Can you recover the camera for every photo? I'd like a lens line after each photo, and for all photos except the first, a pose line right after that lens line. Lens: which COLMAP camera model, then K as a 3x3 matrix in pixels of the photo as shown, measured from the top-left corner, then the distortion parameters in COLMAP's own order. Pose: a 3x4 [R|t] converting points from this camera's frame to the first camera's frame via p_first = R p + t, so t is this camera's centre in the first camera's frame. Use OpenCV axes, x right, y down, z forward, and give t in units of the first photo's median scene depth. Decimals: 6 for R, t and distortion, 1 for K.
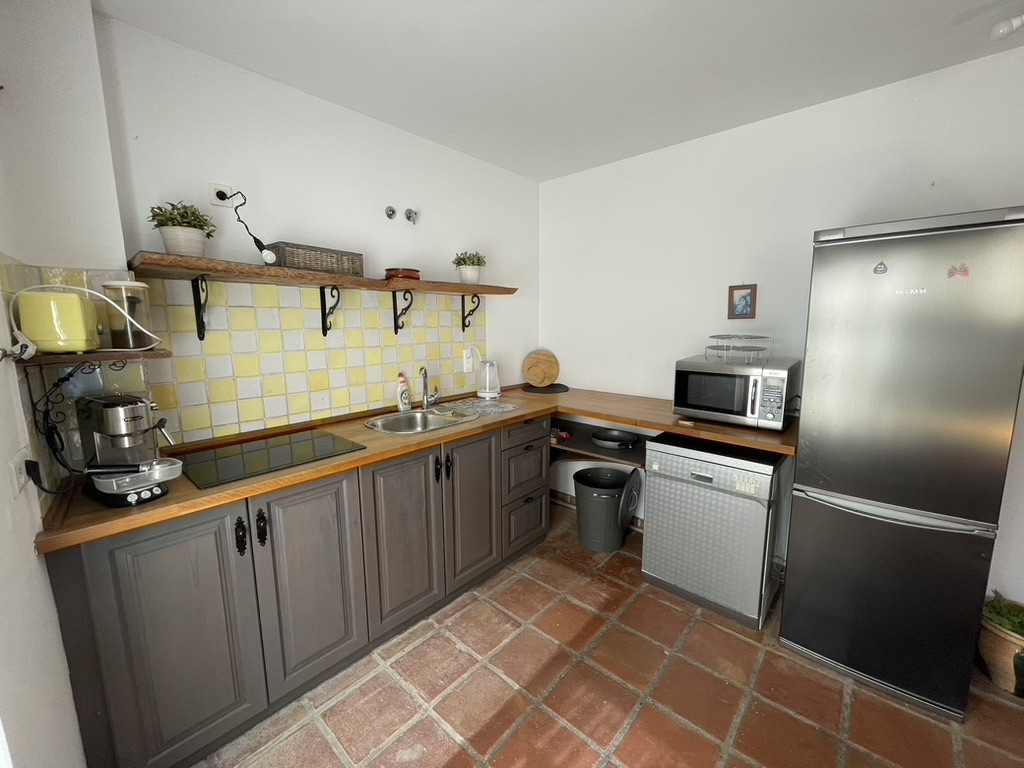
lens RADIAL K [[418.0, 0, 512.0], [0, 418.0, 384.0], [0, 0, 1]] dist [-0.000279, -0.000180]
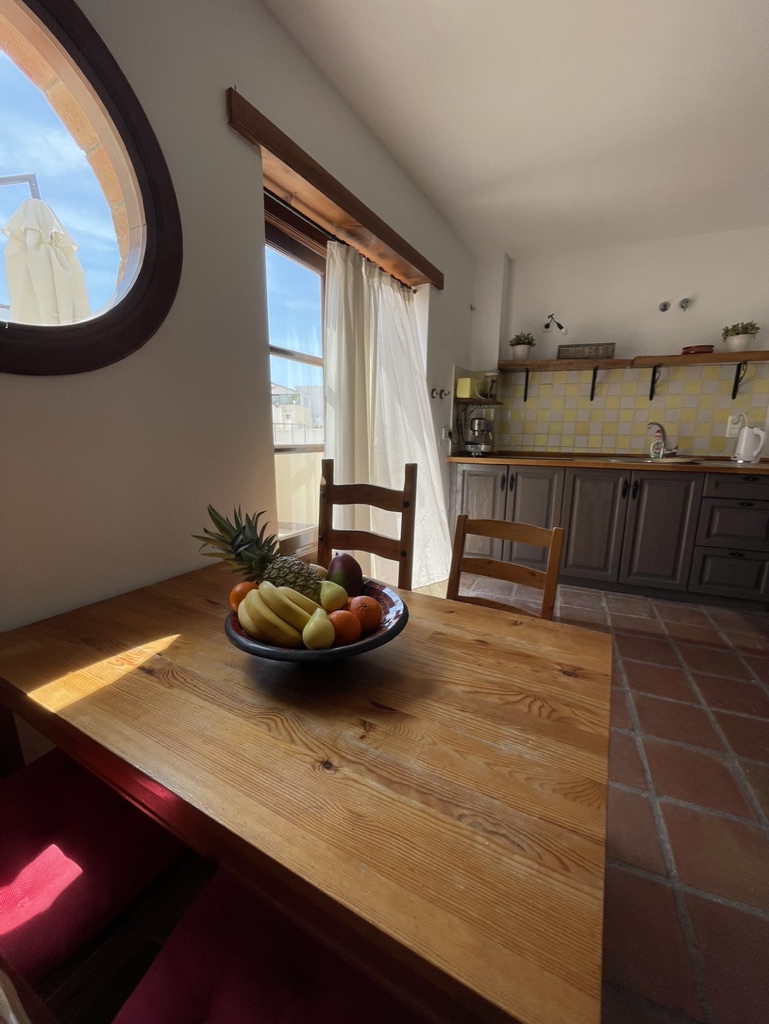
lens RADIAL K [[418.0, 0, 384.5], [0, 418.0, 512.0], [0, 0, 1]] dist [-0.000279, -0.000180]
pose [[0.324767, 0.191885, -0.926125, 0.905460], [-0.158890, 0.976355, 0.146574, 0.203527], [0.932352, 0.099550, 0.347576, -0.267921]]
